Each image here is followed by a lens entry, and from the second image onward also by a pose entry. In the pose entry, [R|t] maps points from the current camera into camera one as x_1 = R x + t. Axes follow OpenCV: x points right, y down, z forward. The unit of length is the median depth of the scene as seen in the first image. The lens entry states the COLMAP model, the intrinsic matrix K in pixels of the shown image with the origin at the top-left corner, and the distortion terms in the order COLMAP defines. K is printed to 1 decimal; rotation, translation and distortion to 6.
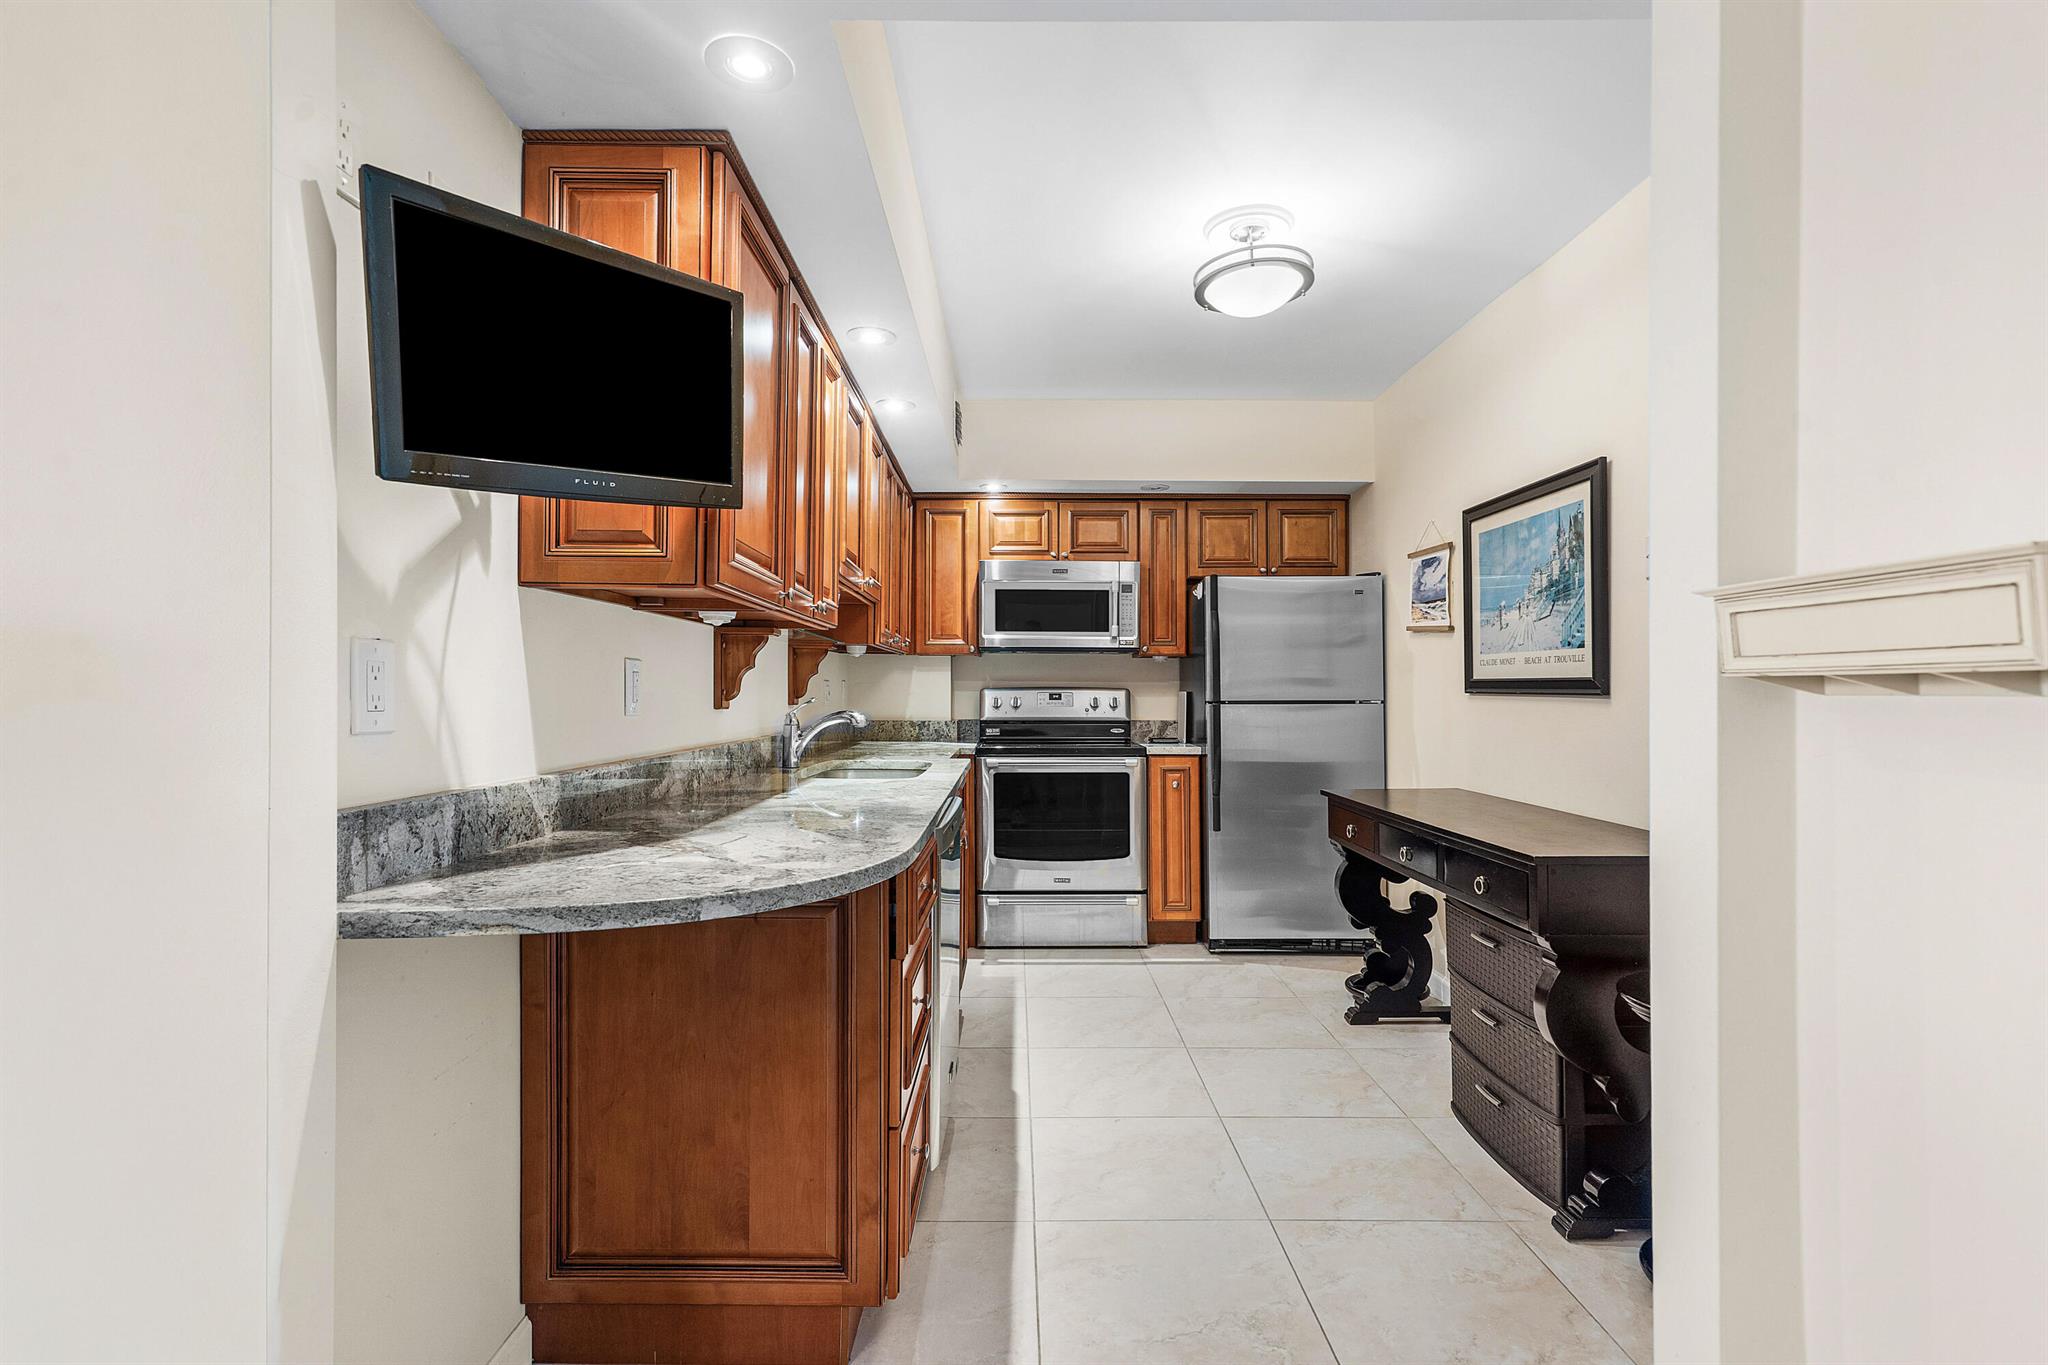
lens RADIAL K [[963.5, 0, 1027.7], [0, 963.5, 680.2], [0, 0, 1]] dist [0.008346, 0.000354]
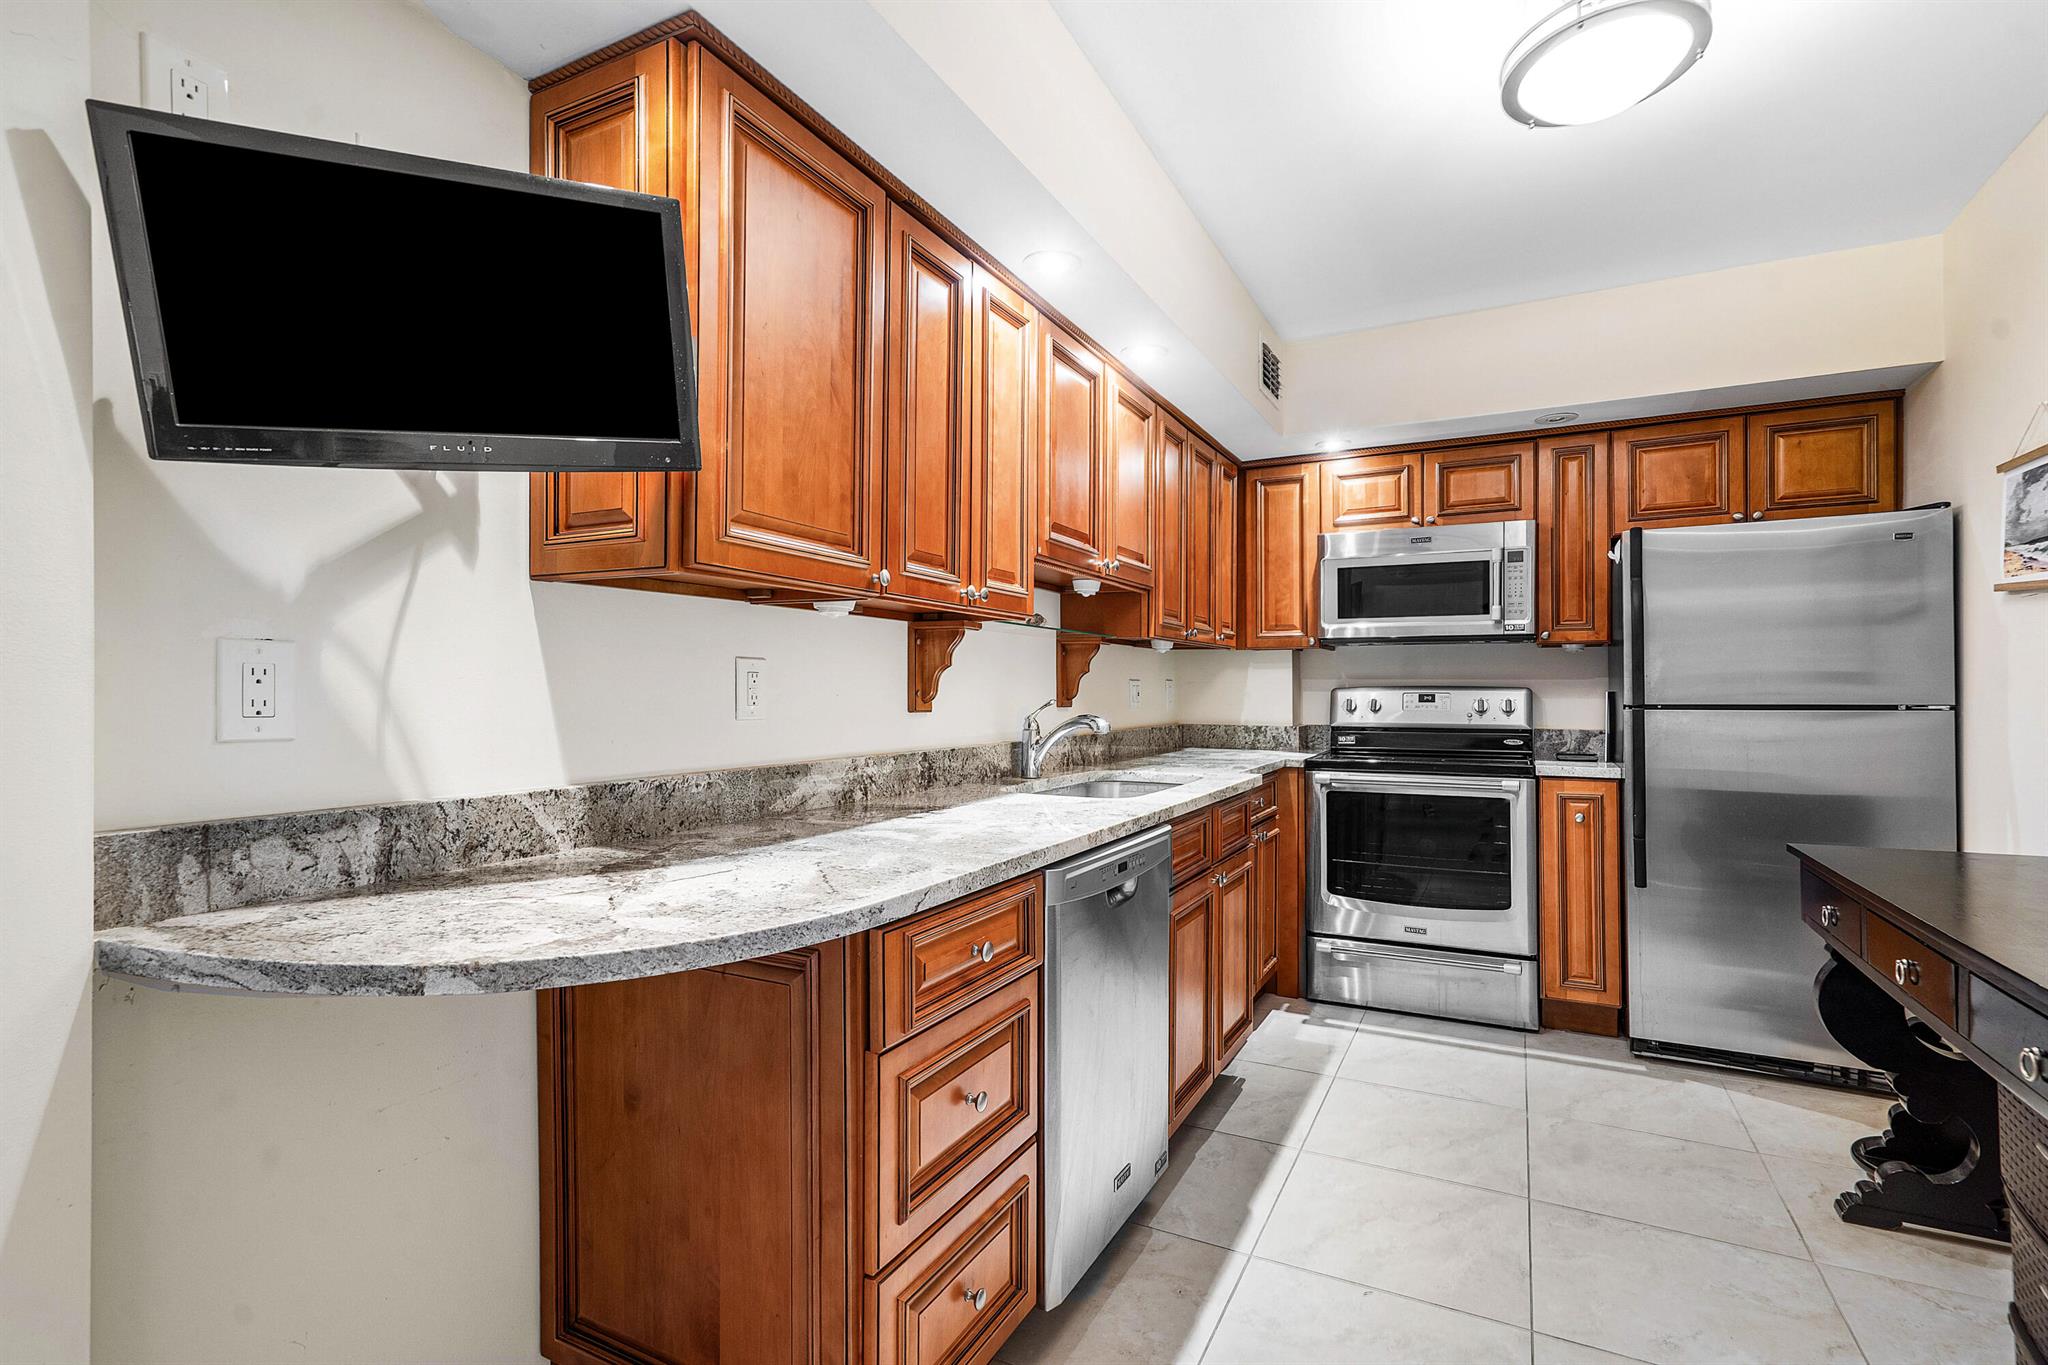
lens RADIAL K [[963.5, 0, 1035.3], [0, 963.5, 690.4], [0, 0, 1]] dist [0.008346, 0.000354]
pose [[0.886544, -0.002480, -0.462637, 0.150102], [0.007433, 0.999933, 0.008884, 0.001319], [0.462584, -0.011314, 0.886503, 0.185294]]
